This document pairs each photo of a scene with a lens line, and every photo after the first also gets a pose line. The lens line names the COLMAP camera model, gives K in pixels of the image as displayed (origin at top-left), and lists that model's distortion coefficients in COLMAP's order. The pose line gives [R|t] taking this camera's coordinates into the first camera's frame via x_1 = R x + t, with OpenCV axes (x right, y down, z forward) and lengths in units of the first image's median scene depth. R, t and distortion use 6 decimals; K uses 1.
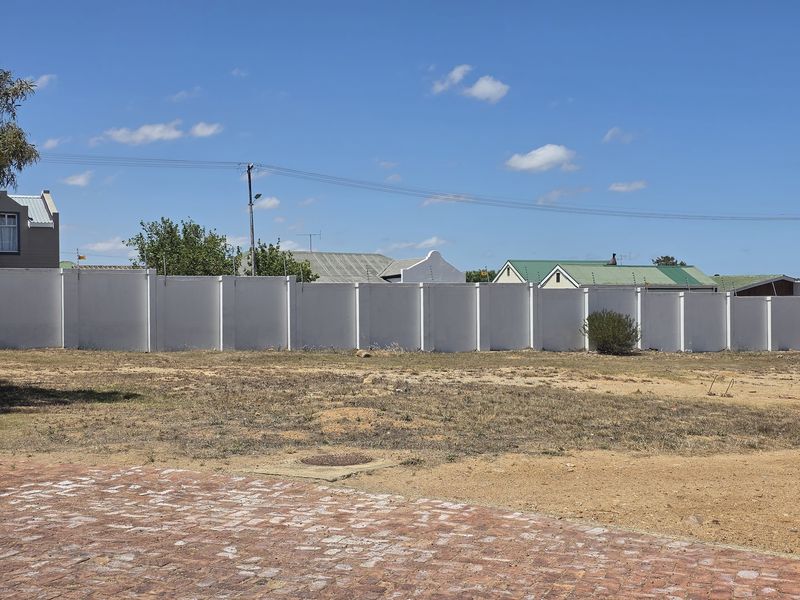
lens RADIAL K [[1075.5, 0, 400.0], [0, 1075.5, 300.0], [0, 0, 1]] dist [0.233754, -0.738002]
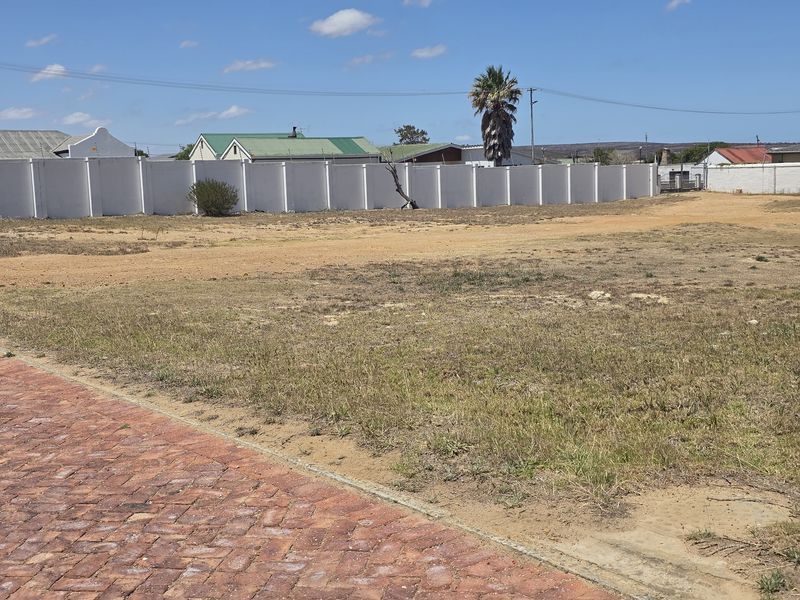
lens RADIAL K [[1075.5, 0, 400.0], [0, 1075.5, 300.0], [0, 0, 1]] dist [0.233754, -0.738002]
pose [[0.984311, -0.048152, 0.169745, 0.127137], [0.027603, 0.992220, 0.121402, 0.001685], [-0.174270, -0.114812, 0.977982, -0.144557]]
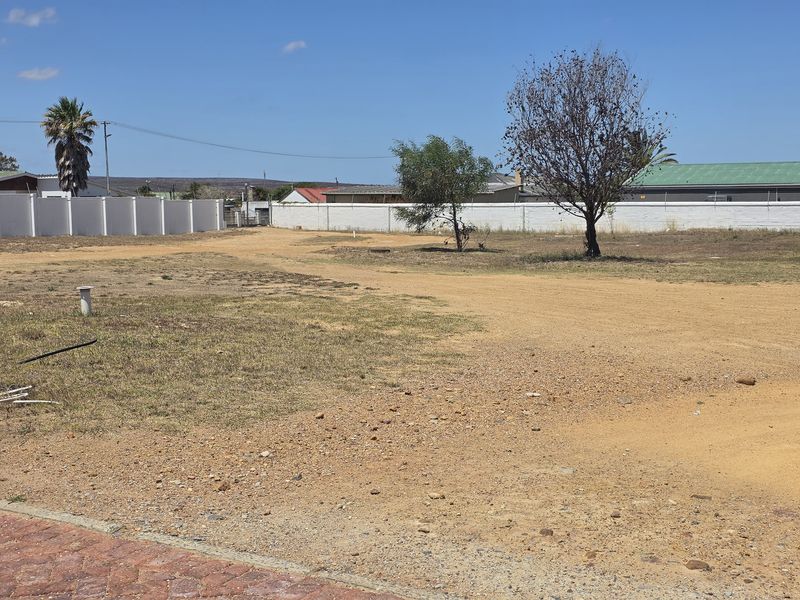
lens RADIAL K [[1075.5, 0, 400.0], [0, 1075.5, 300.0], [0, 0, 1]] dist [0.233754, -0.738002]
pose [[0.864663, -0.050162, 0.499842, 0.160439], [0.002434, 0.995409, 0.095685, 0.001968], [-0.502346, -0.081518, 0.860815, -0.231696]]
